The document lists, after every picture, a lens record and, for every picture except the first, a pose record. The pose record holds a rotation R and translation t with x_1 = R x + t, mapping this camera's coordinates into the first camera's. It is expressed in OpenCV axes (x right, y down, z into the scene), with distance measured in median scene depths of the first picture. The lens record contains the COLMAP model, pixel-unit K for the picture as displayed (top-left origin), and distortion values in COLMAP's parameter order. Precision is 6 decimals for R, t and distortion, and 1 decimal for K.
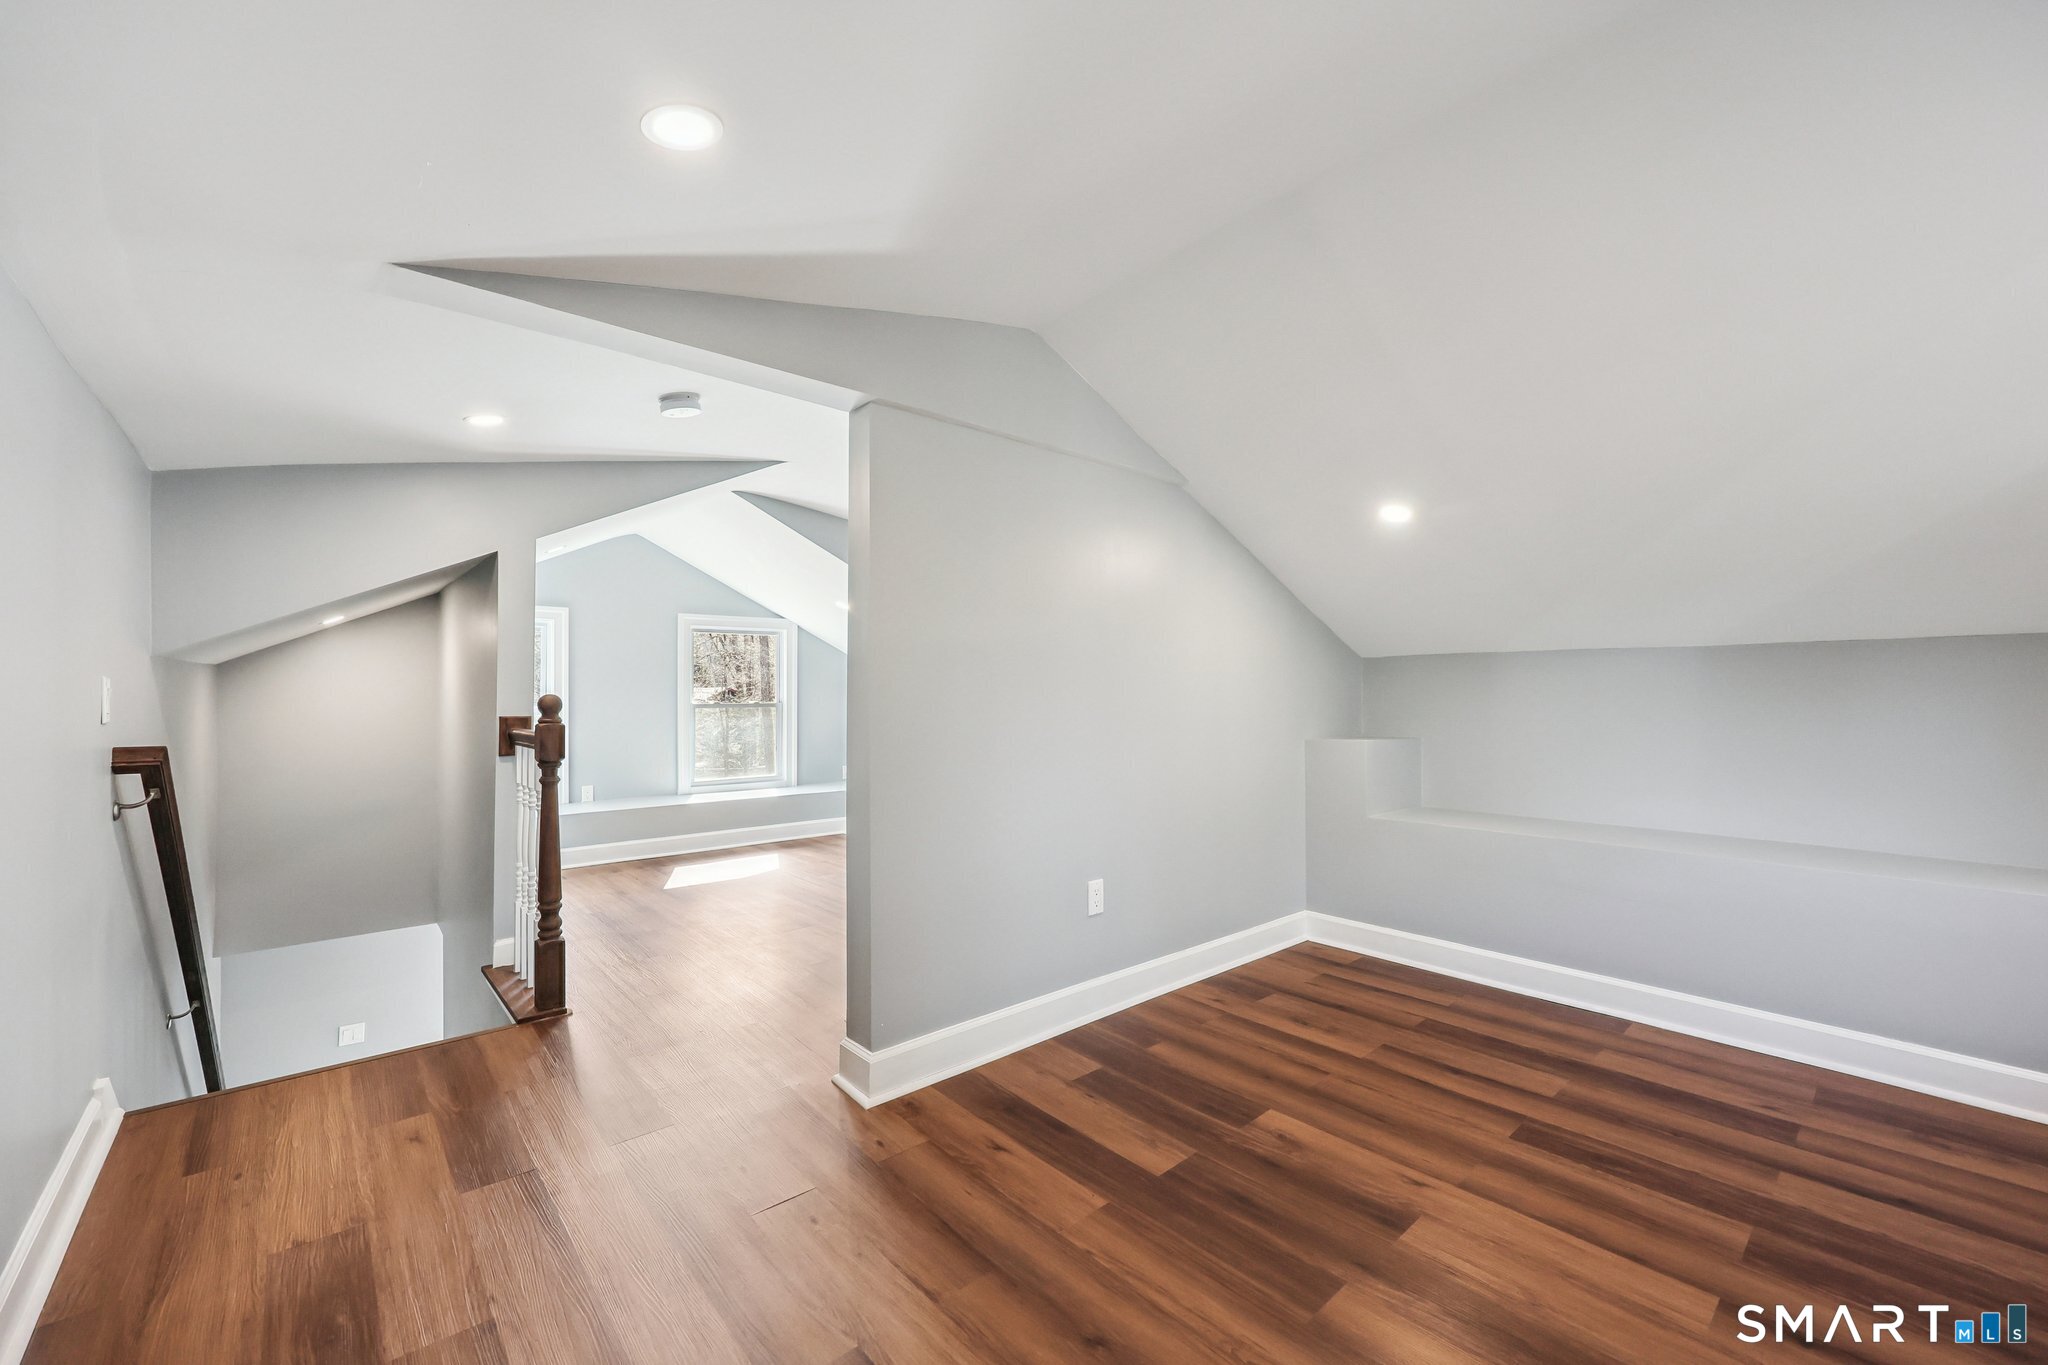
lens RADIAL K [[826.8, 0, 1036.2], [0, 826.8, 688.4], [0, 0, 1]] dist [-0.001278, -0.000034]
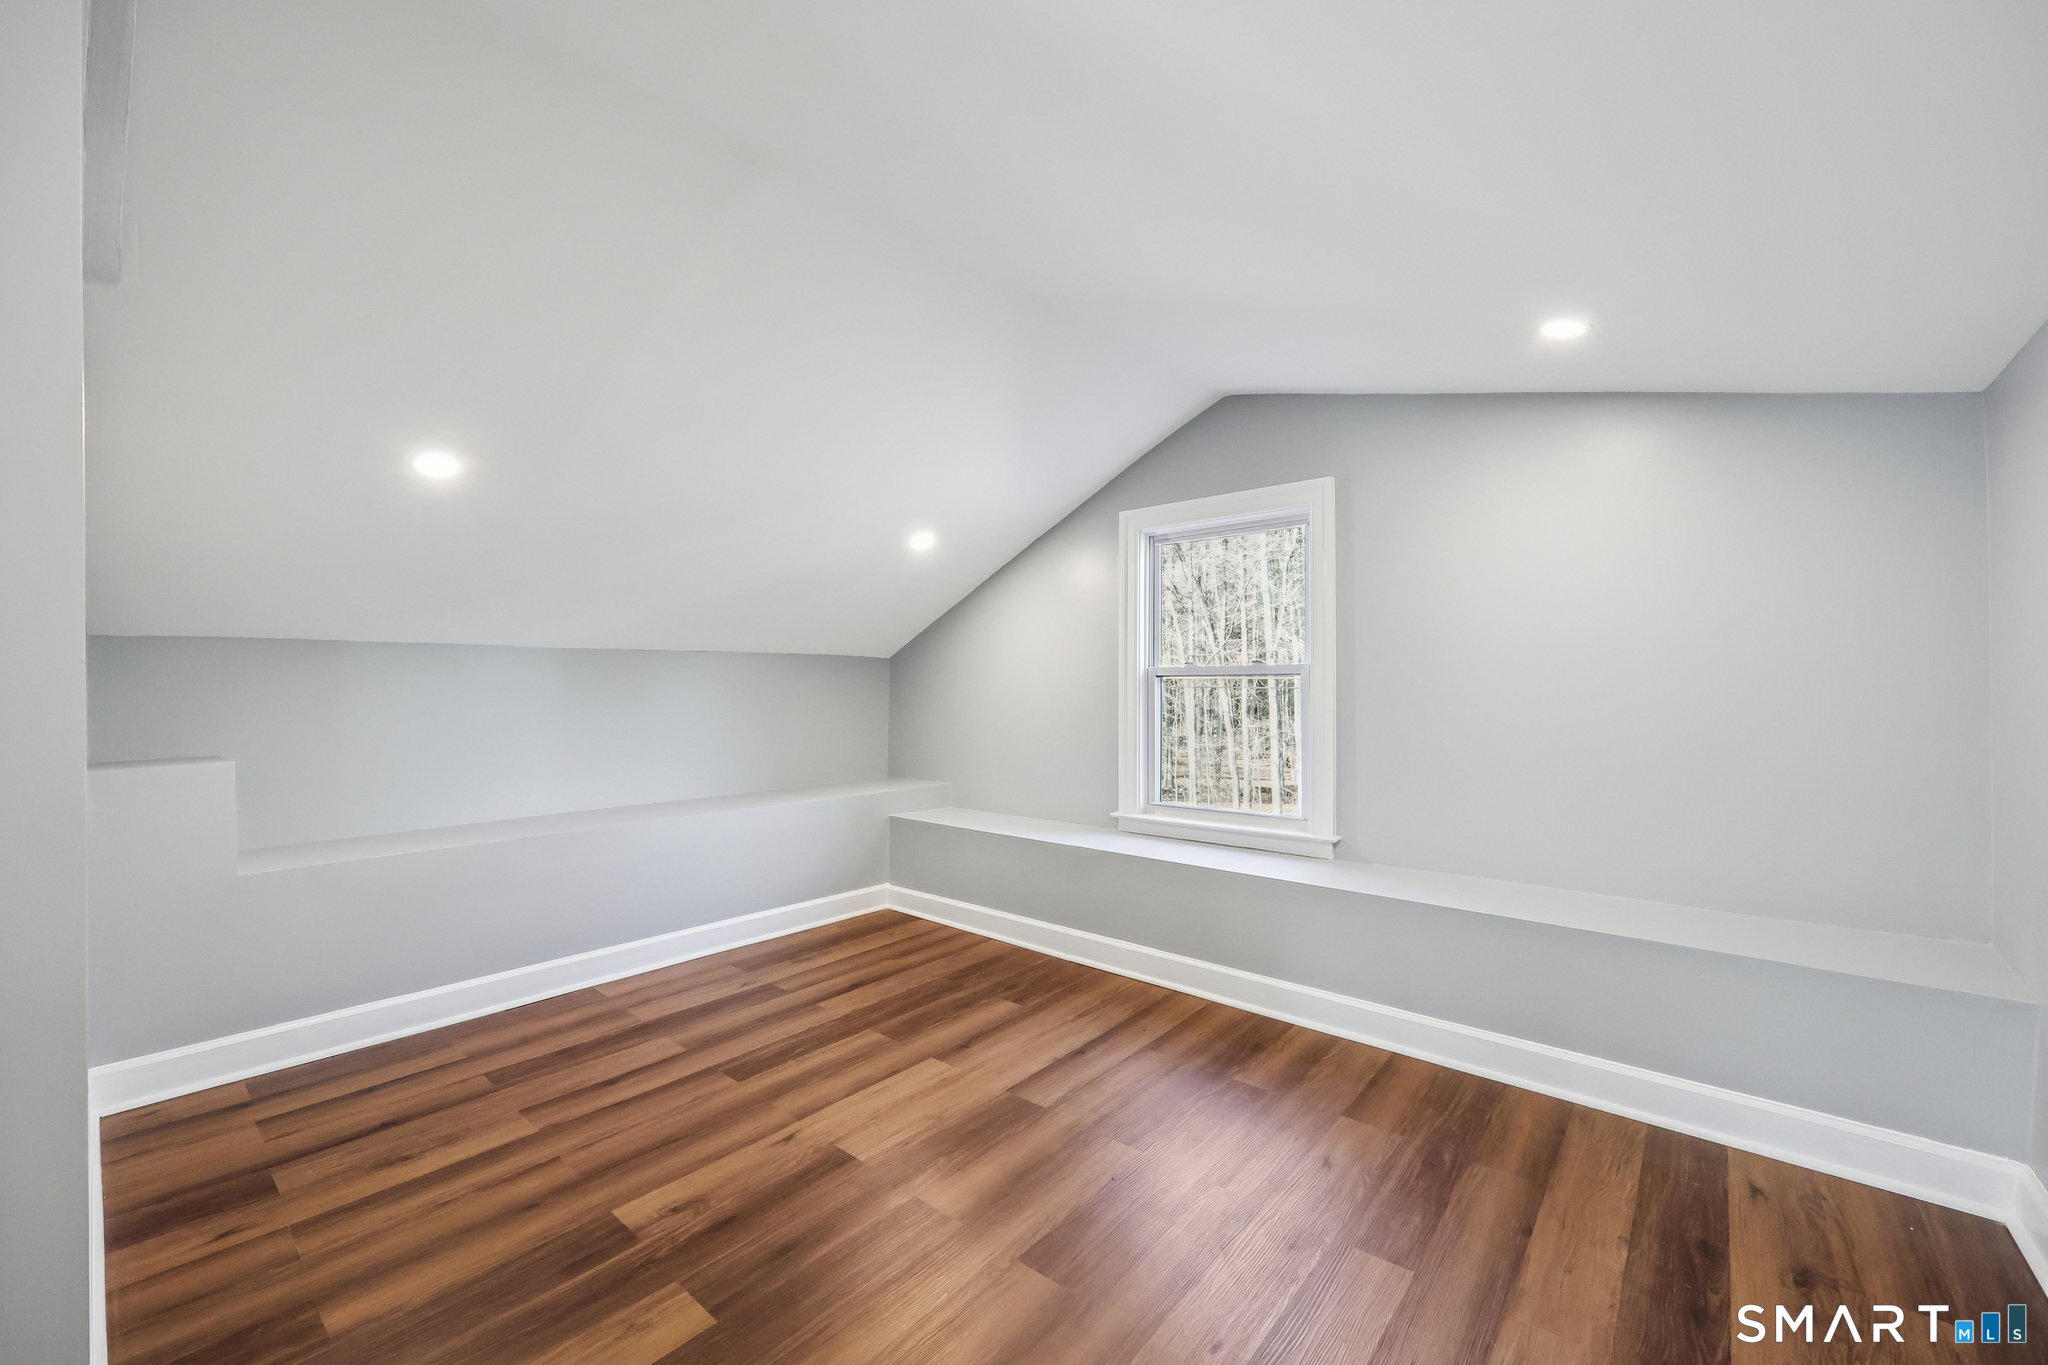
lens RADIAL K [[826.8, 0, 1034.2], [0, 826.8, 680.5], [0, 0, 1]] dist [-0.001278, -0.000034]
pose [[-0.142190, 0.007257, 0.989813, -0.544116], [0.002934, 0.999972, -0.006910, 0.004285], [-0.989835, 0.001922, -0.142207, 0.683012]]
